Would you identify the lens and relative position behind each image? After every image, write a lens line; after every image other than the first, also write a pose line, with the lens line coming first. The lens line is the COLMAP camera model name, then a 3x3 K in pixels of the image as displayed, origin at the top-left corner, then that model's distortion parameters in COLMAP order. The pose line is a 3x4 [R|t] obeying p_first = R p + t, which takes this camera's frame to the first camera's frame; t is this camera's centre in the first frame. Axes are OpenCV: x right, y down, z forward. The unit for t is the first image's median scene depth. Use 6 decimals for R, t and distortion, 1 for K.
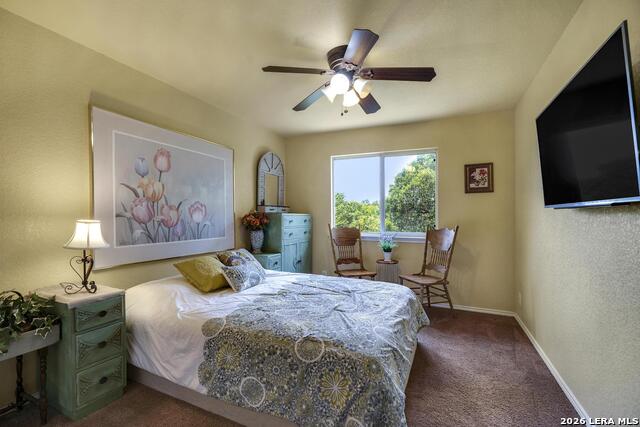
lens RADIAL K [[301.2, 0, 320.0], [0, 301.2, 213.5], [0, 0, 1]] dist [0.001005, 0.000261]
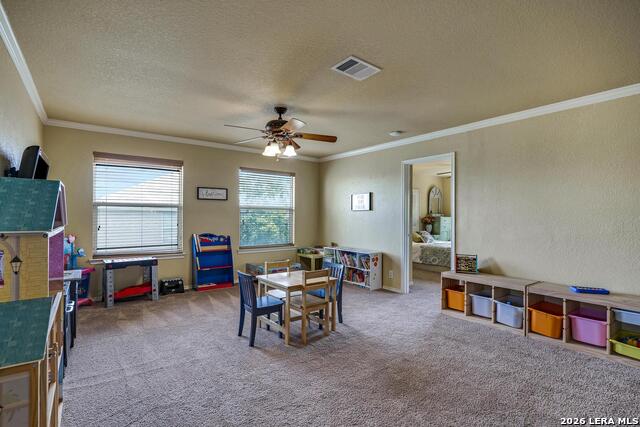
lens RADIAL K [[301.2, 0, 320.0], [0, 301.2, 213.5], [0, 0, 1]] dist [0.001005, 0.000261]
pose [[0.880951, 0.006410, -0.473164, 0.137236], [-0.008800, 0.999957, -0.002838, -0.010848], [0.473126, 0.006664, 0.880970, -1.351130]]
